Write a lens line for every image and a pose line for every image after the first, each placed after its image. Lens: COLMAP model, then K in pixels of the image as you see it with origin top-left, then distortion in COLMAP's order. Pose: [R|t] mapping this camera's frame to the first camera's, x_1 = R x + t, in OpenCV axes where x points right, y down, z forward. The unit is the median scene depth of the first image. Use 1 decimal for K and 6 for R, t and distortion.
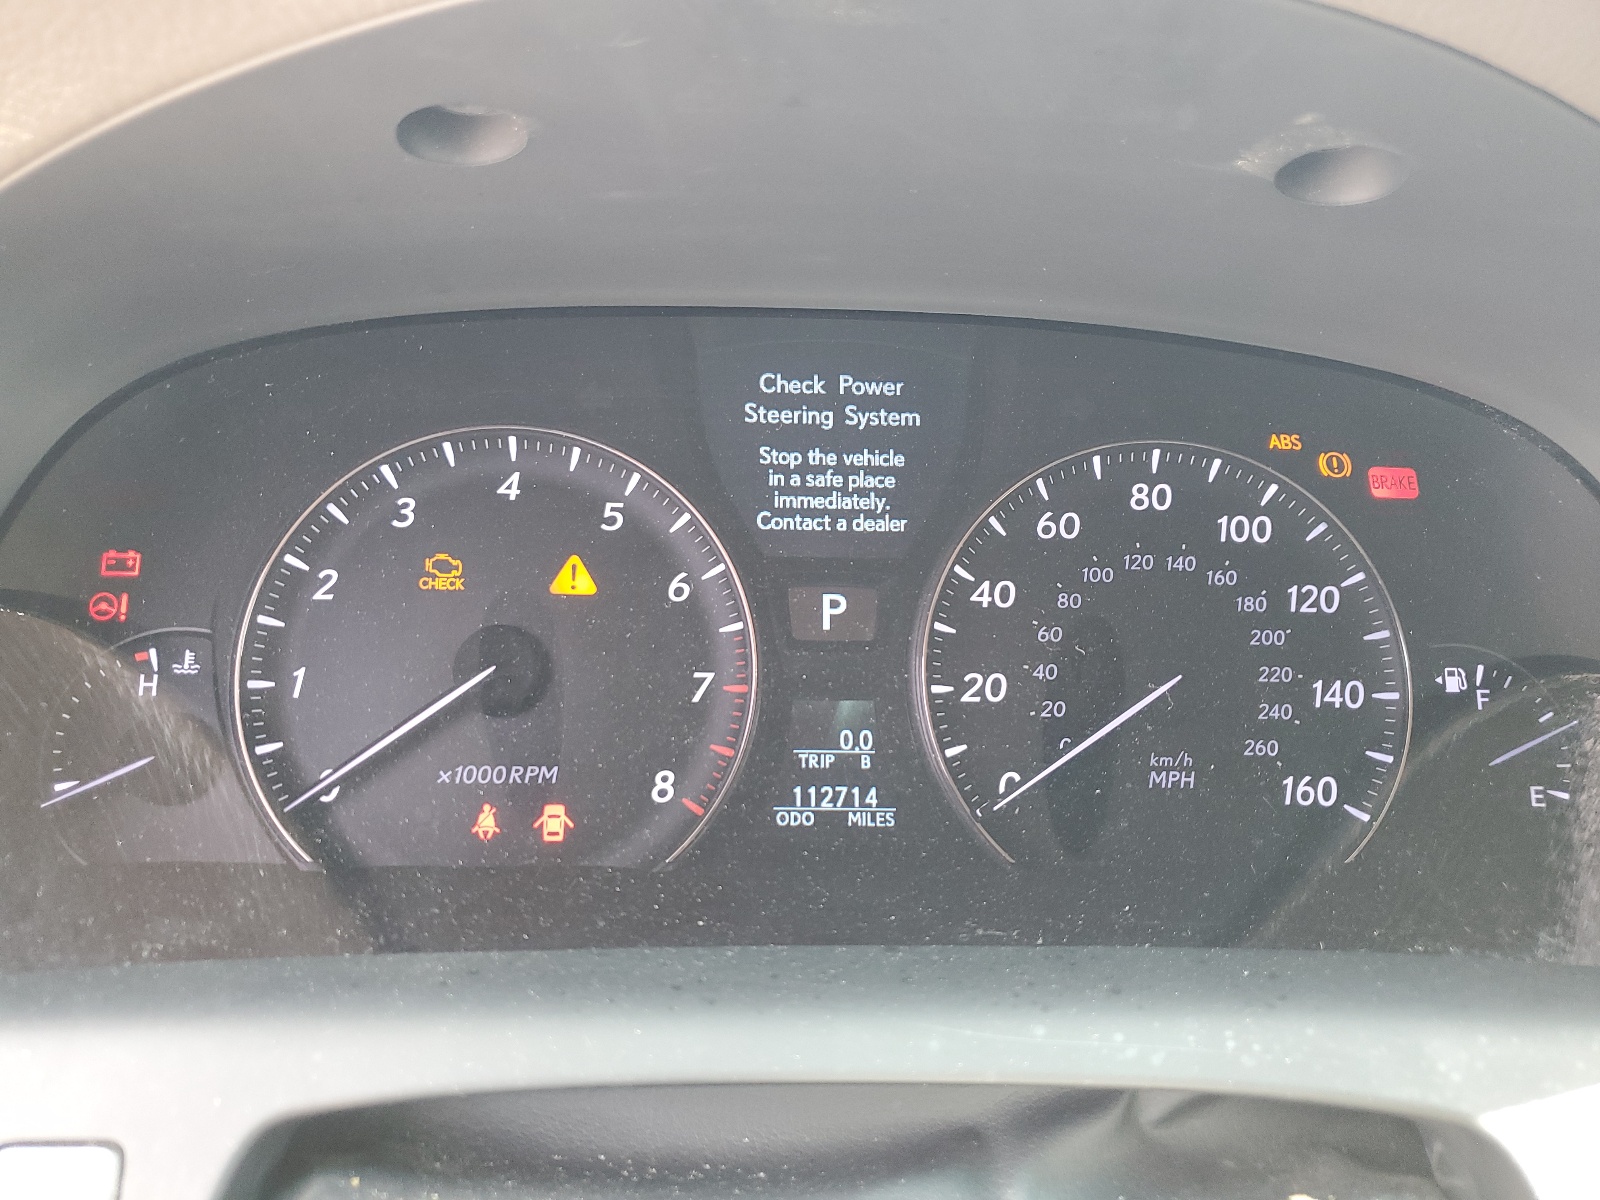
lens RADIAL K [[1228.1, 0, 799.6], [0, 1228.1, 601.5], [0, 0, 1]] dist [-0.012371, -0.003011]
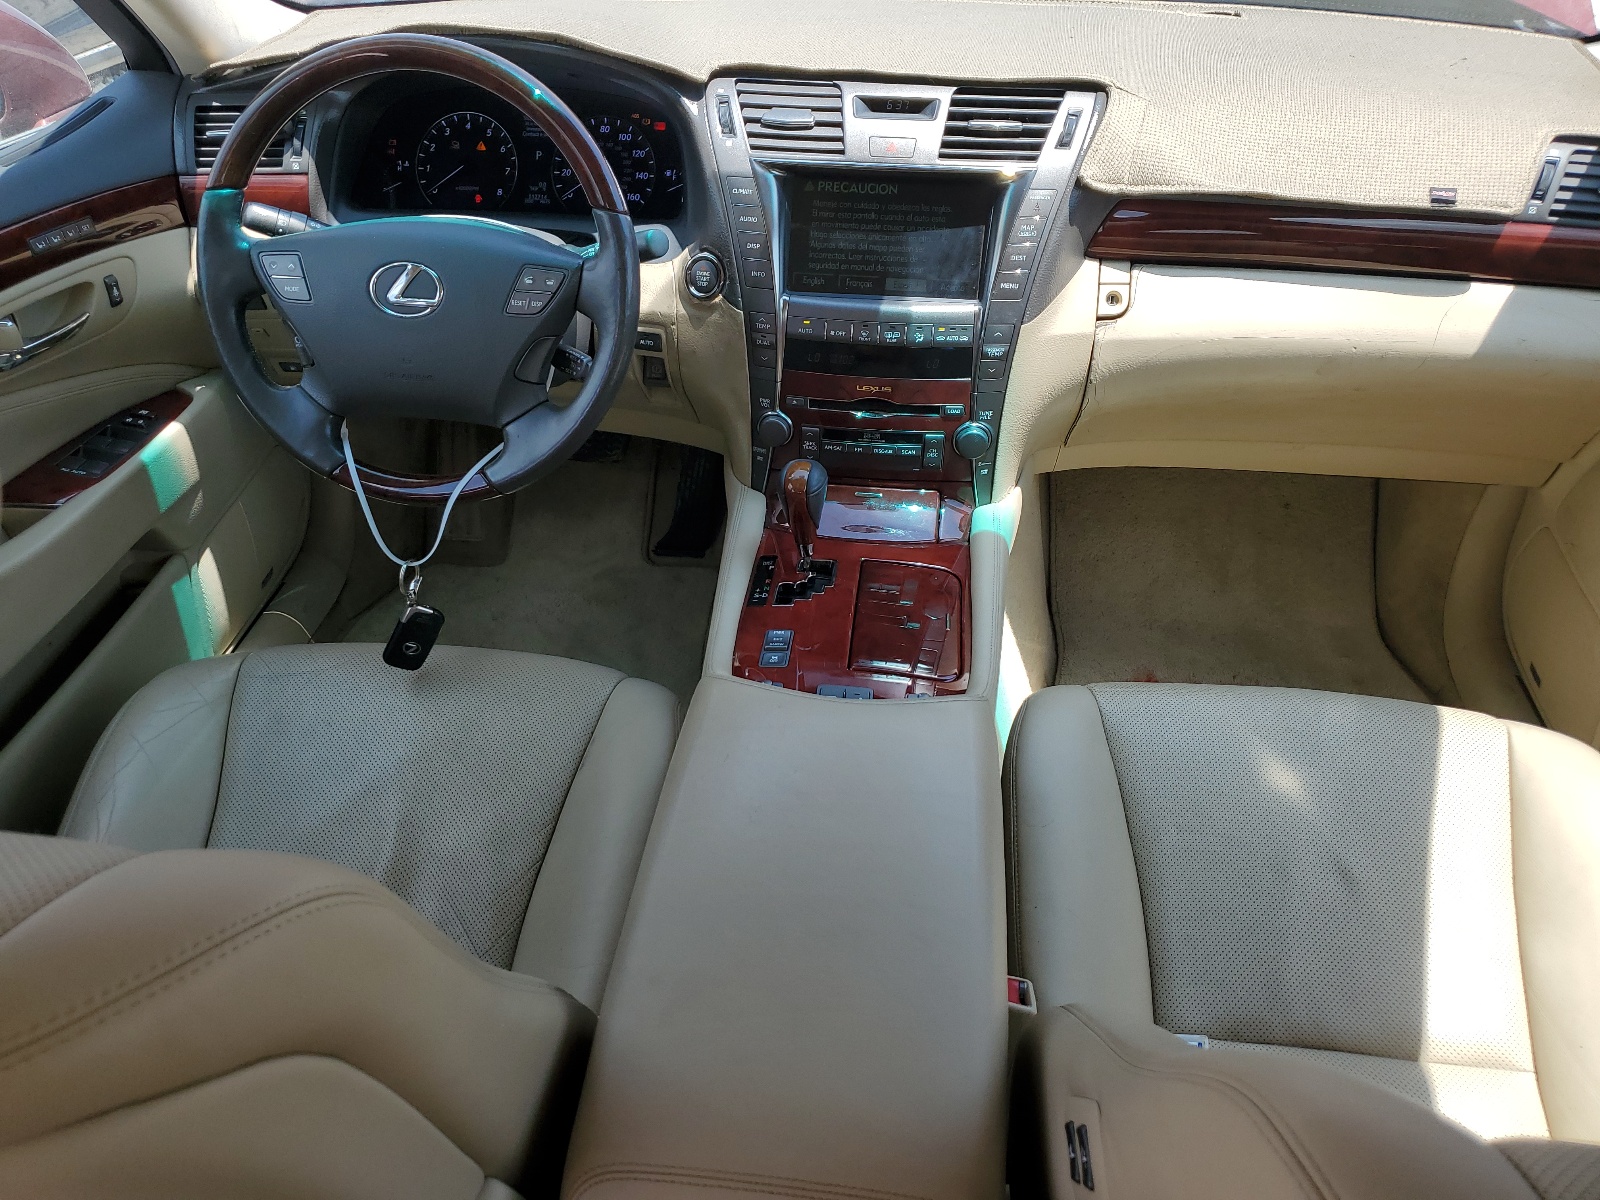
lens RADIAL K [[1228.1, 0, 798.4], [0, 1228.1, 598.3], [0, 0, 1]] dist [-0.012371, -0.003011]
pose [[0.984909, 0.072316, -0.157238, 1.873242], [-0.020402, 0.950699, 0.309443, 0.149281], [0.171864, -0.301566, 0.937828, -3.718132]]
